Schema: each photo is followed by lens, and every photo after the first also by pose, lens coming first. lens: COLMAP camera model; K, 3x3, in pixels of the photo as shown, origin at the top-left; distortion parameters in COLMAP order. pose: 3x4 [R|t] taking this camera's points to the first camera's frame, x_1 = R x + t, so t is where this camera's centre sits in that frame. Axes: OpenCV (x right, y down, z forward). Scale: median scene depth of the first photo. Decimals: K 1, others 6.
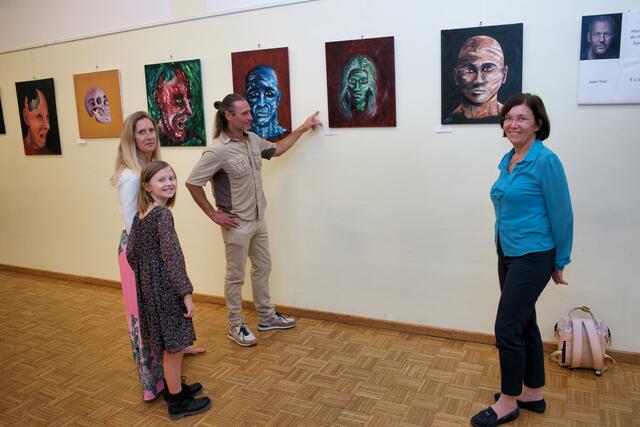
lens RADIAL K [[505.3, 0, 320.0], [0, 505.3, 213.5], [0, 0, 1]] dist [-0.128839, 0.064573]
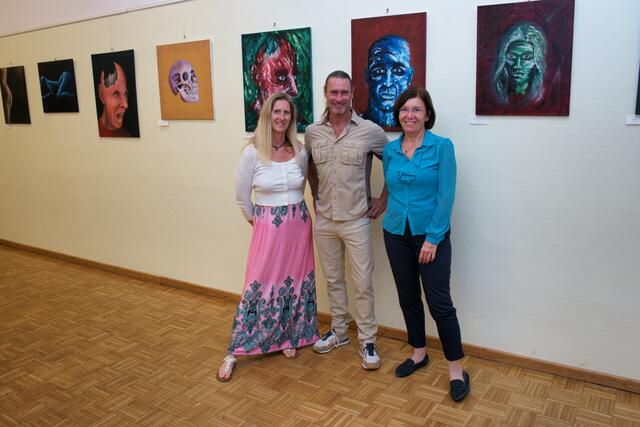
lens RADIAL K [[522.8, 0, 320.0], [0, 522.8, 213.5], [0, 0, 1]] dist [-0.105102, 0.043694]
pose [[0.991890, 0.040667, -0.120421, -0.112663], [-0.038059, 0.998990, 0.023875, -0.023282], [0.121270, -0.019099, 0.992436, 0.146479]]
